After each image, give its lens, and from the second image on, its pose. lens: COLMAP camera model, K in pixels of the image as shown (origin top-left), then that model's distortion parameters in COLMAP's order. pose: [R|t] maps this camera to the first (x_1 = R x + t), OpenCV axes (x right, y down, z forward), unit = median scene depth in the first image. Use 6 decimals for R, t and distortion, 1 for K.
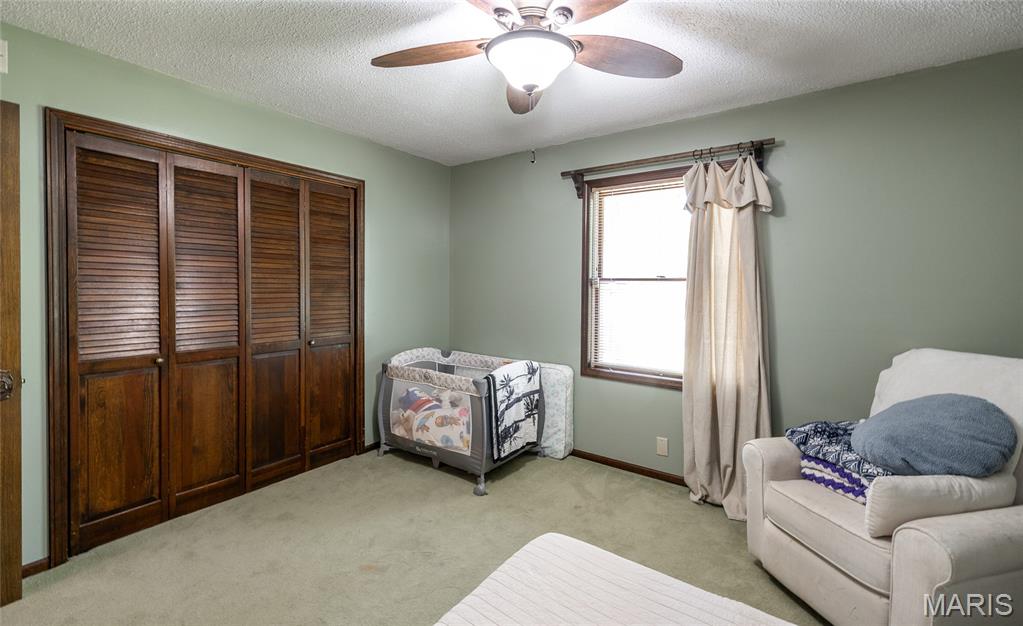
lens RADIAL K [[429.0, 0, 510.9], [0, 429.0, 284.9], [0, 0, 1]] dist [0.000098, -0.000211]
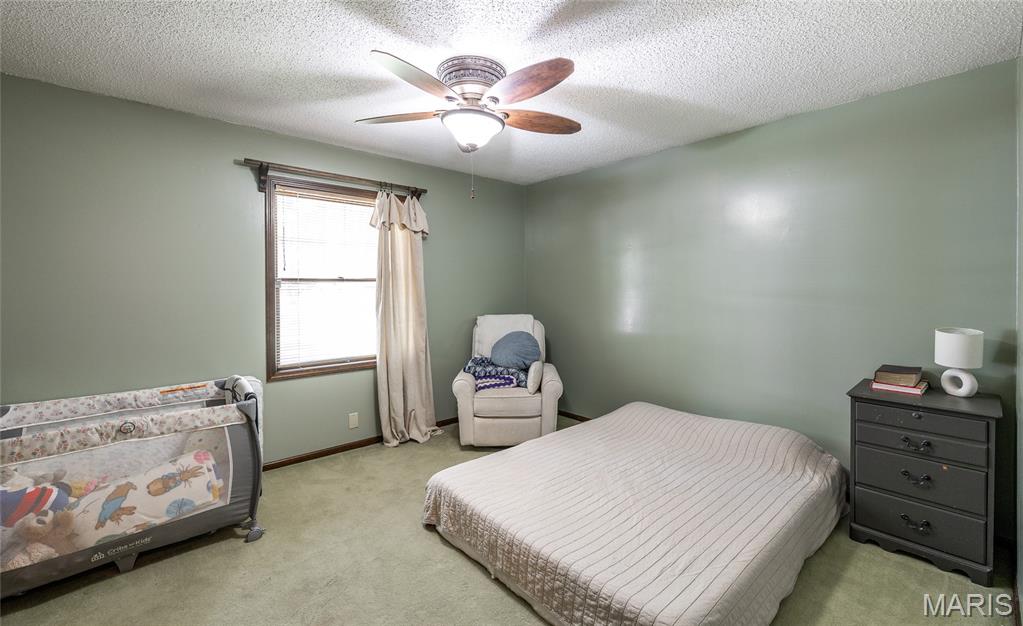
lens RADIAL K [[429.0, 0, 510.9], [0, 429.0, 284.9], [0, 0, 1]] dist [0.000098, -0.000211]
pose [[0.229835, -0.004369, 0.973220, -0.737264], [0.012017, 0.999926, 0.001651, 0.004059], [-0.973155, 0.011315, 0.229871, 0.314937]]
